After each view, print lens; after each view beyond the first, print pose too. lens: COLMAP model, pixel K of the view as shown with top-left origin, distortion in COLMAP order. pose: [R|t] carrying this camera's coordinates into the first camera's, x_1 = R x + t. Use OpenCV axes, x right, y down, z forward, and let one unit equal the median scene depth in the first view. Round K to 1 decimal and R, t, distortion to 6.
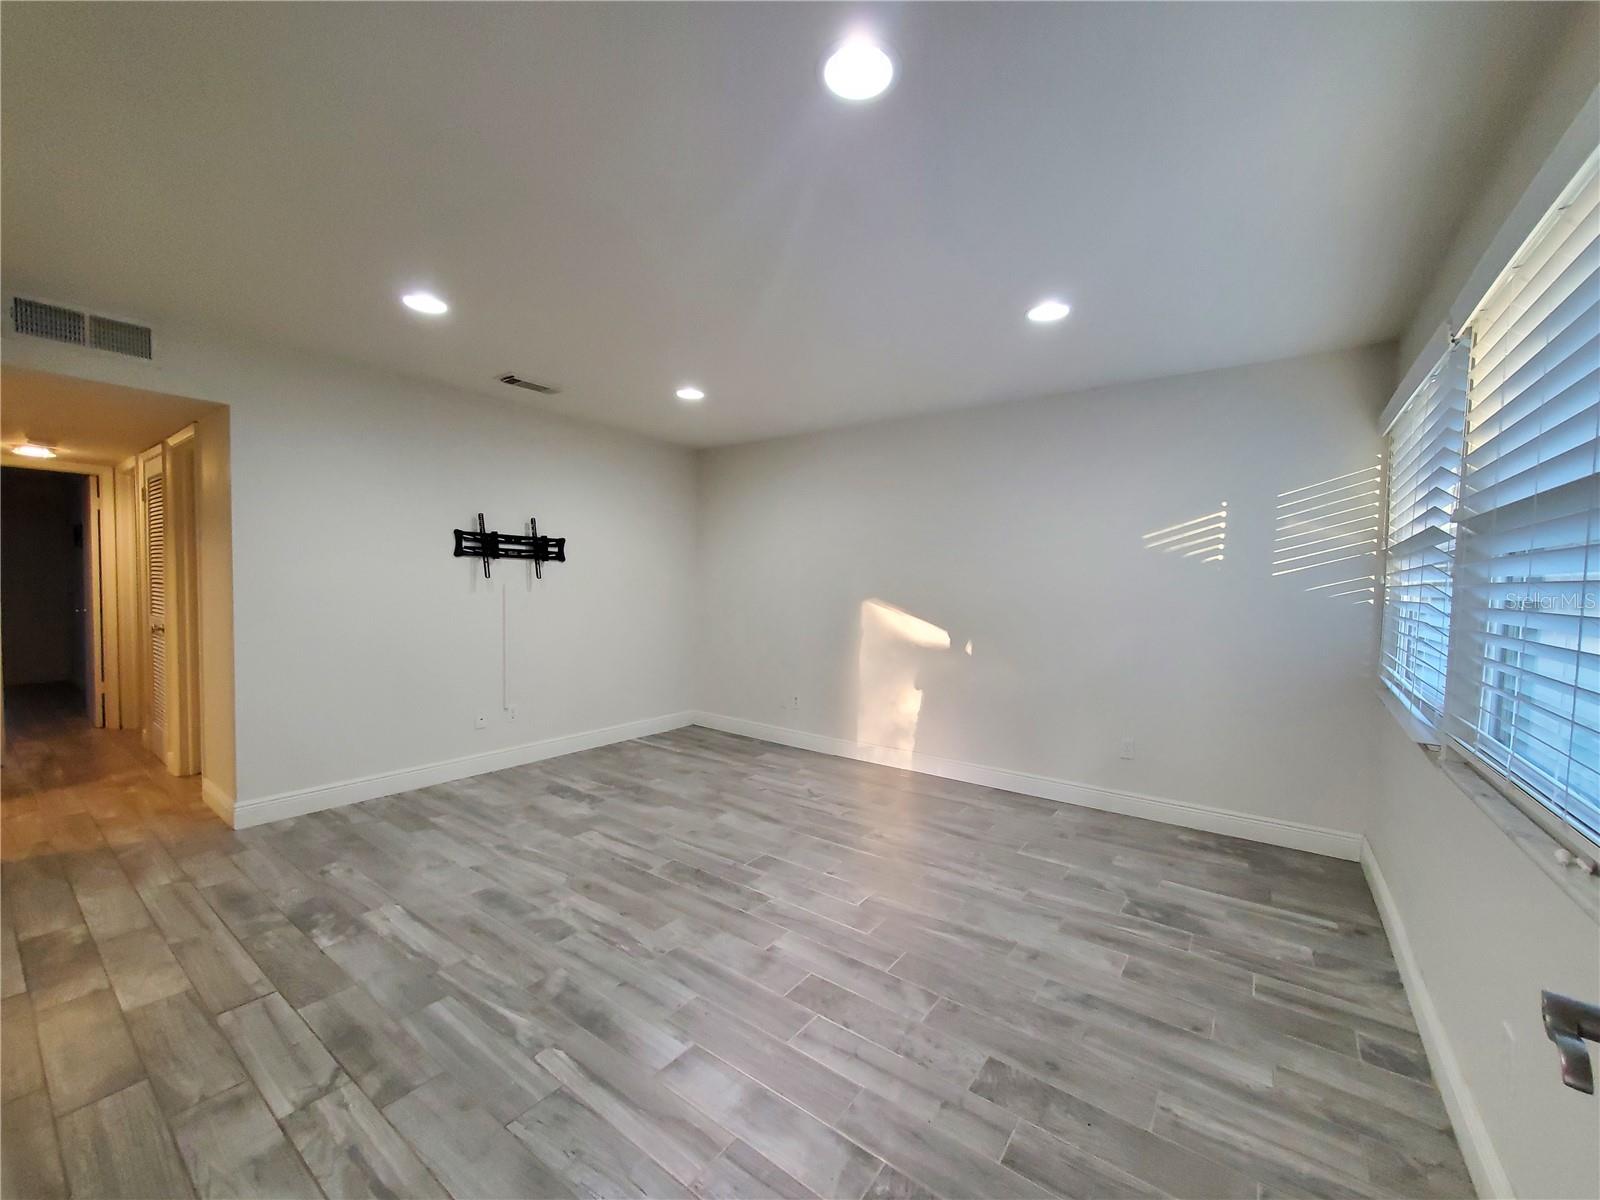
lens RADIAL K [[636.0, 0, 800.9], [0, 636.0, 604.9], [0, 0, 1]] dist [0.009128, -0.000661]
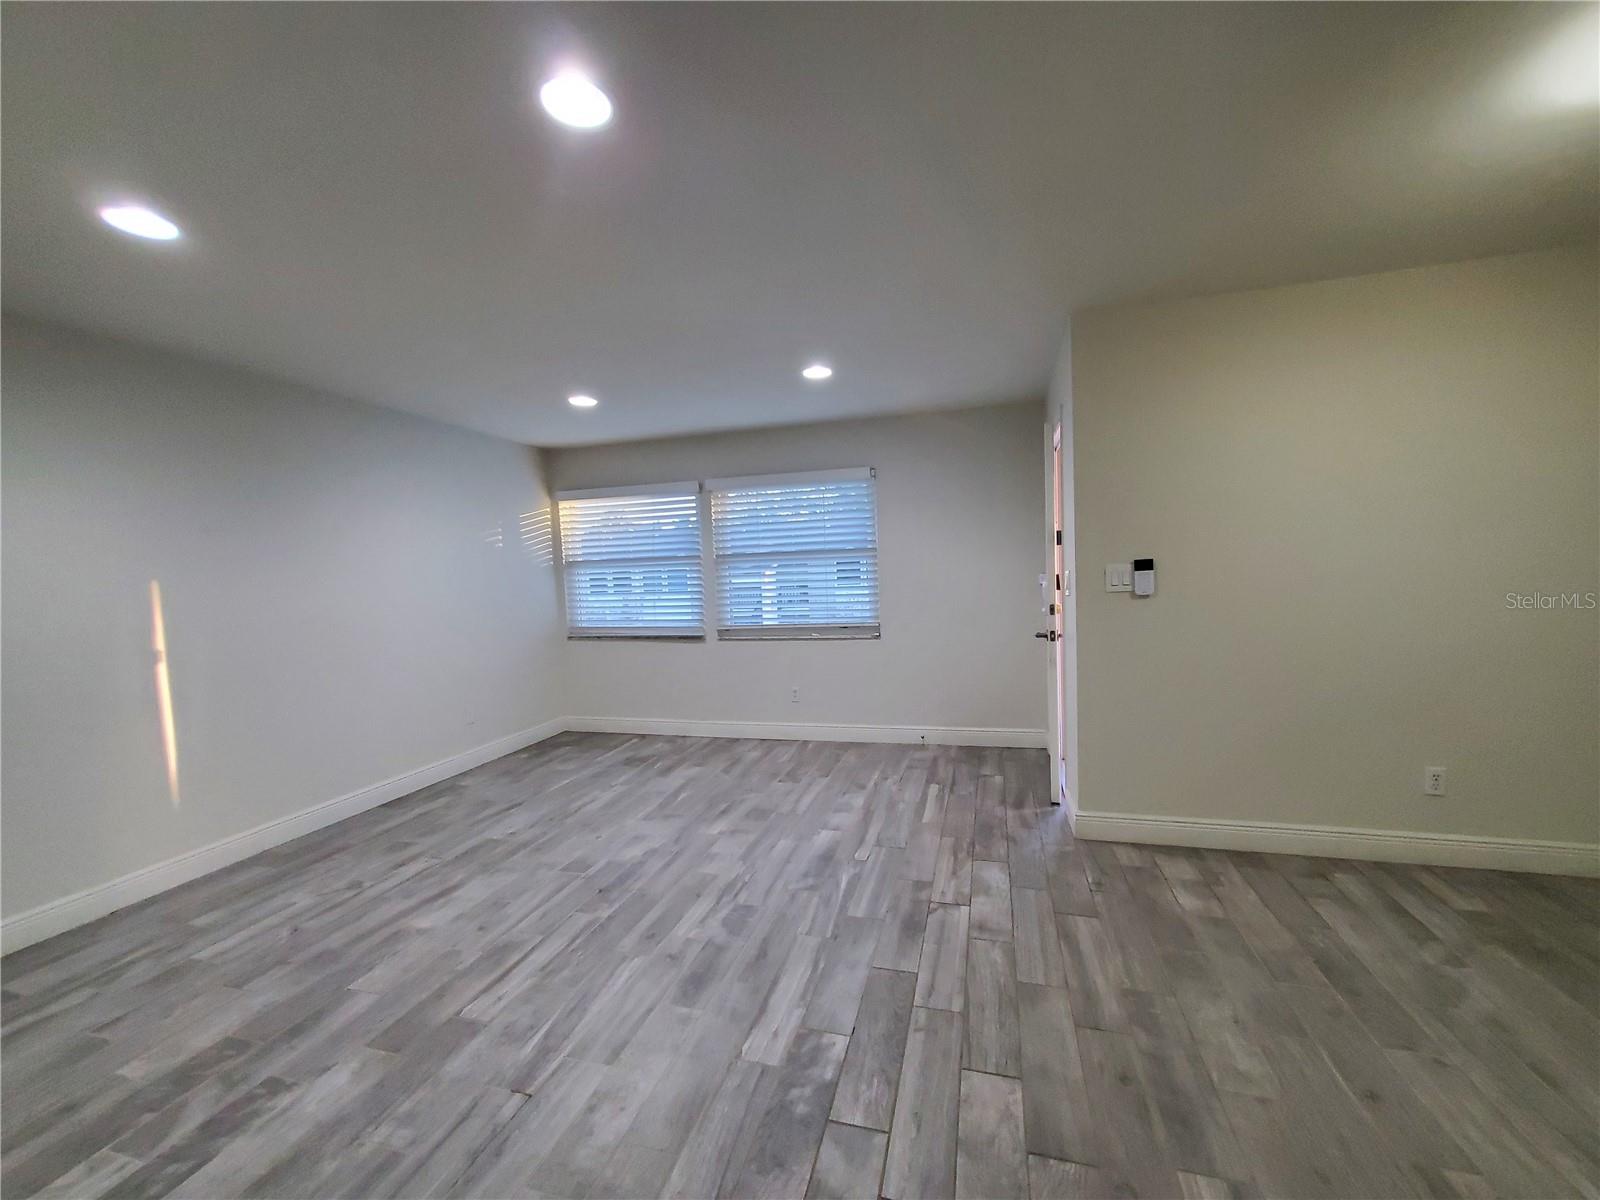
lens RADIAL K [[636.0, 0, 803.3], [0, 636.0, 603.4], [0, 0, 1]] dist [0.009128, -0.000661]
pose [[-0.348487, -0.048024, 0.936083, -1.360752], [0.064845, 0.995059, 0.075190, -0.080674], [-0.935068, 0.086903, -0.343650, 1.192145]]
